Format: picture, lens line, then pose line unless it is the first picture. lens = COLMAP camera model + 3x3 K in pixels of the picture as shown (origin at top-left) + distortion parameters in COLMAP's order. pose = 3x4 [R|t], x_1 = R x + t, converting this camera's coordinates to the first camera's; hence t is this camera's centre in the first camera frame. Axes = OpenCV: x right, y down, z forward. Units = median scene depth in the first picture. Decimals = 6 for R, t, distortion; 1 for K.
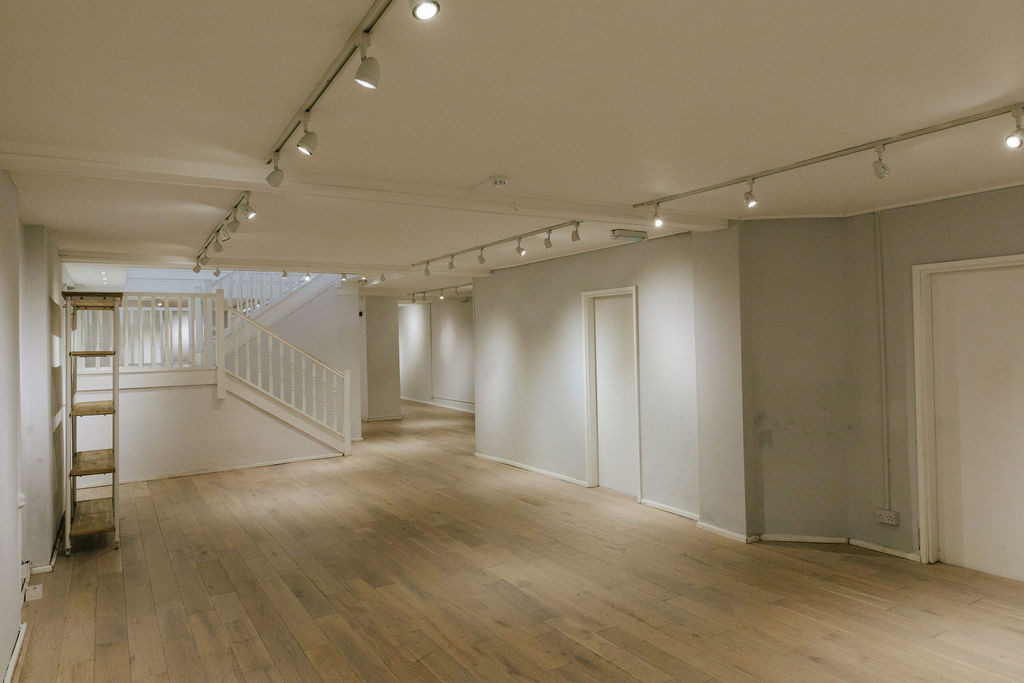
lens RADIAL K [[676.1, 0, 512.0], [0, 676.1, 341.5], [0, 0, 1]] dist [-0.004500, -0.001924]
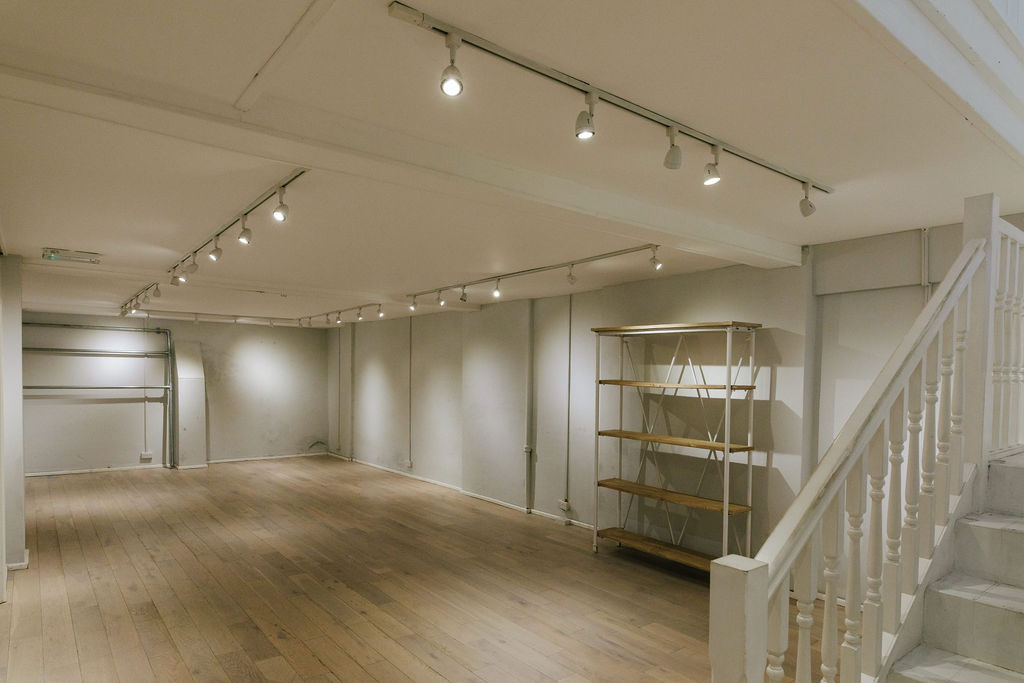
lens RADIAL K [[579.9, 0, 511.4], [0, 579.9, 388.7], [0, 0, 1]] dist [0.003772, 0.001819]
pose [[-0.988714, 0.015123, -0.149052, -0.324346], [0.009821, 0.999294, 0.036250, -0.009664], [0.149495, 0.034377, -0.988165, 2.108284]]
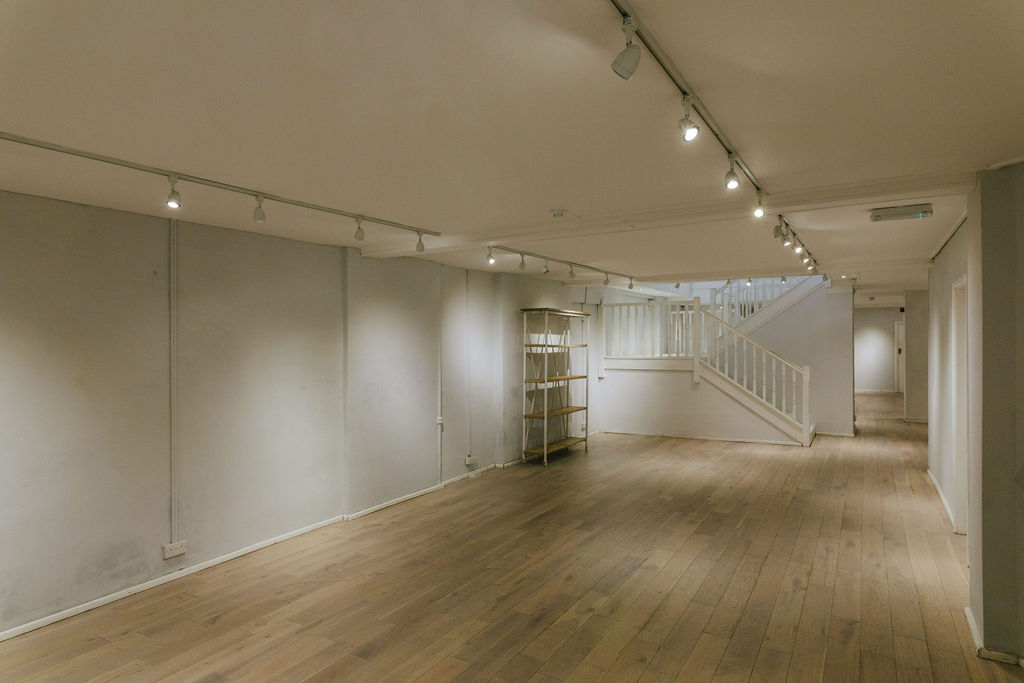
lens RADIAL K [[570.1, 0, 512.0], [0, 570.1, 341.5], [0, 0, 1]] dist [-0.002885, -0.000421]
pose [[0.455132, 0.022321, -0.890144, 0.636846], [-0.007577, 0.999747, 0.021196, -0.022145], [0.890392, -0.002902, 0.455185, 0.334628]]
